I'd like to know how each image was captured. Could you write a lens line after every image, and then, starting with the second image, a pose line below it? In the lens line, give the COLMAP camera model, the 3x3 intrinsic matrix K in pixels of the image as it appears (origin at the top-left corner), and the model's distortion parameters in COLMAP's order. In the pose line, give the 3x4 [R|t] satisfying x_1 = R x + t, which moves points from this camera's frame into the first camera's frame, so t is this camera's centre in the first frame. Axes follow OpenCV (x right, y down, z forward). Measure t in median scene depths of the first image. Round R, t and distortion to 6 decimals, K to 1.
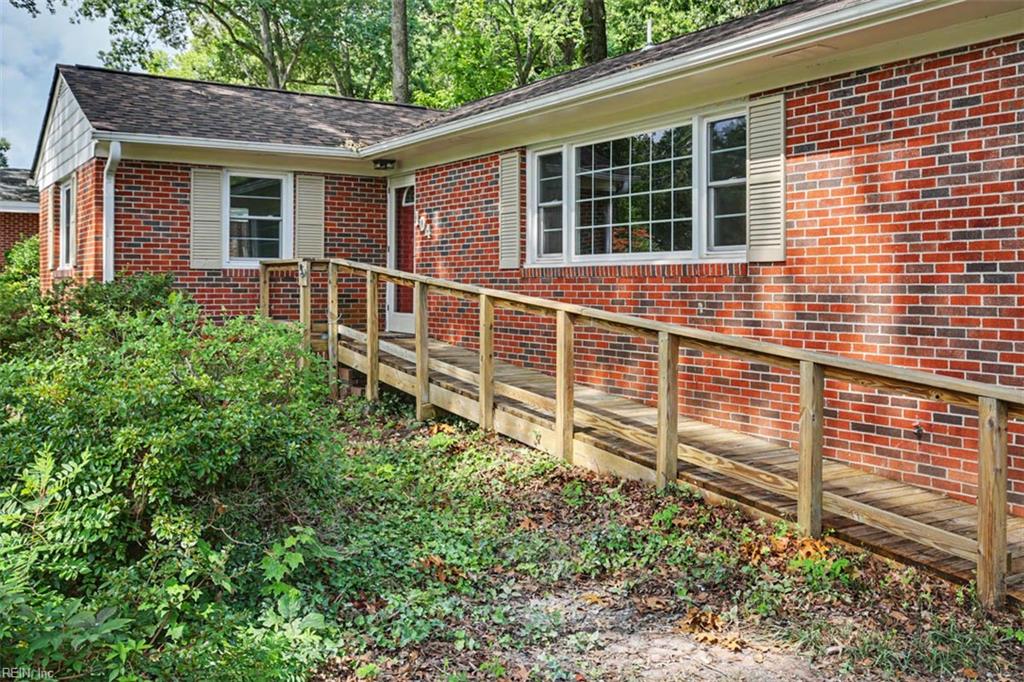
lens RADIAL K [[1003.8, 0, 512.0], [0, 1003.8, 341.0], [0, 0, 1]] dist [0.006098, 0.001756]
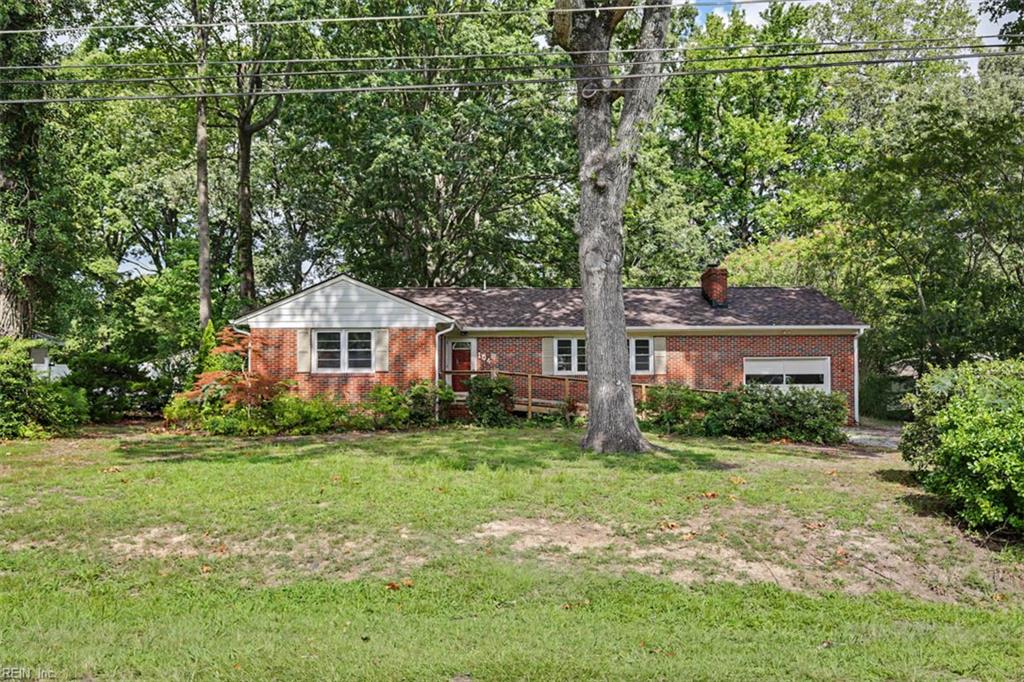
lens RADIAL K [[766.7, 0, 512.0], [0, 766.7, 341.0], [0, 0, 1]] dist [0.000561, -0.000106]
pose [[0.535477, 0.053326, 0.842865, -2.232432], [0.054510, 0.993741, -0.097502, 0.051704], [-0.842789, 0.098155, 0.529219, -0.180478]]
